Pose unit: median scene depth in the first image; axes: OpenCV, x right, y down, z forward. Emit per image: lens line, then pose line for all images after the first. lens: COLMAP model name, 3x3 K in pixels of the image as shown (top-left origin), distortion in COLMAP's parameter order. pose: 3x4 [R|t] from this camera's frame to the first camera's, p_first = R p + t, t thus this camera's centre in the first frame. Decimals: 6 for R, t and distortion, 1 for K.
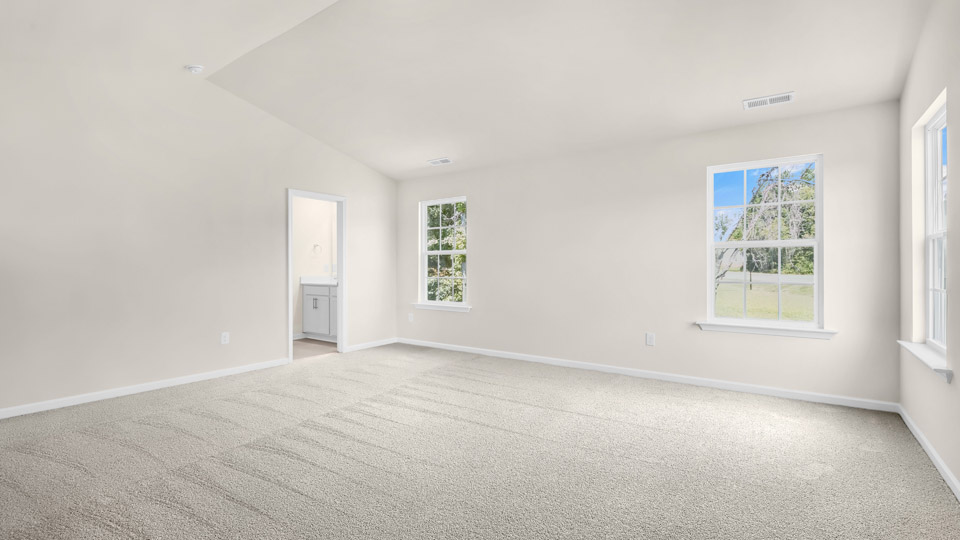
lens RADIAL K [[434.1, 0, 480.2], [0, 434.1, 268.8], [0, 0, 1]] dist [0.002009, 0.000012]
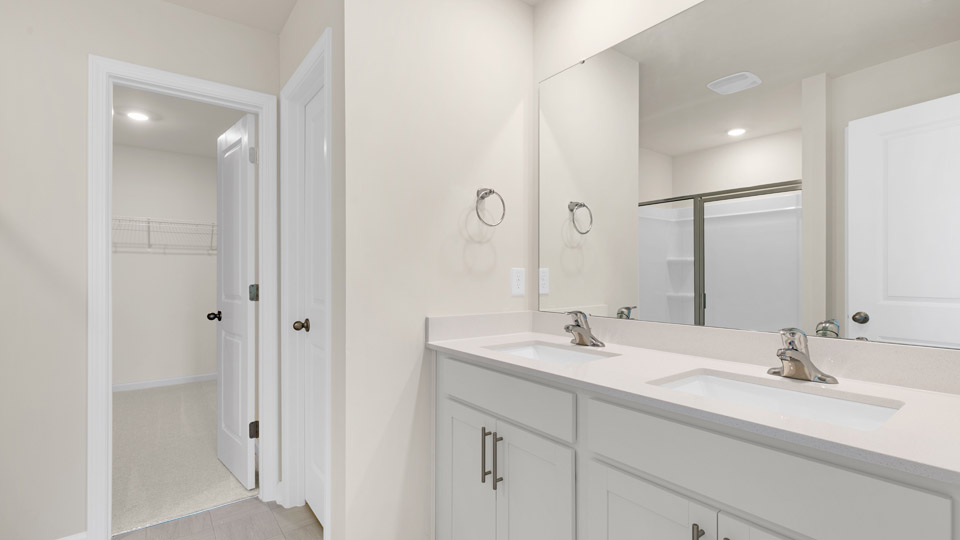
lens RADIAL K [[434.1, 0, 479.3], [0, 434.1, 271.1], [0, 0, 1]] dist [0.002009, 0.000012]
pose [[0.960313, -0.000938, -0.278923, -0.318229], [0.000702, 0.999999, -0.000946, -0.009455], [0.278923, 0.000712, 0.960313, 0.775529]]
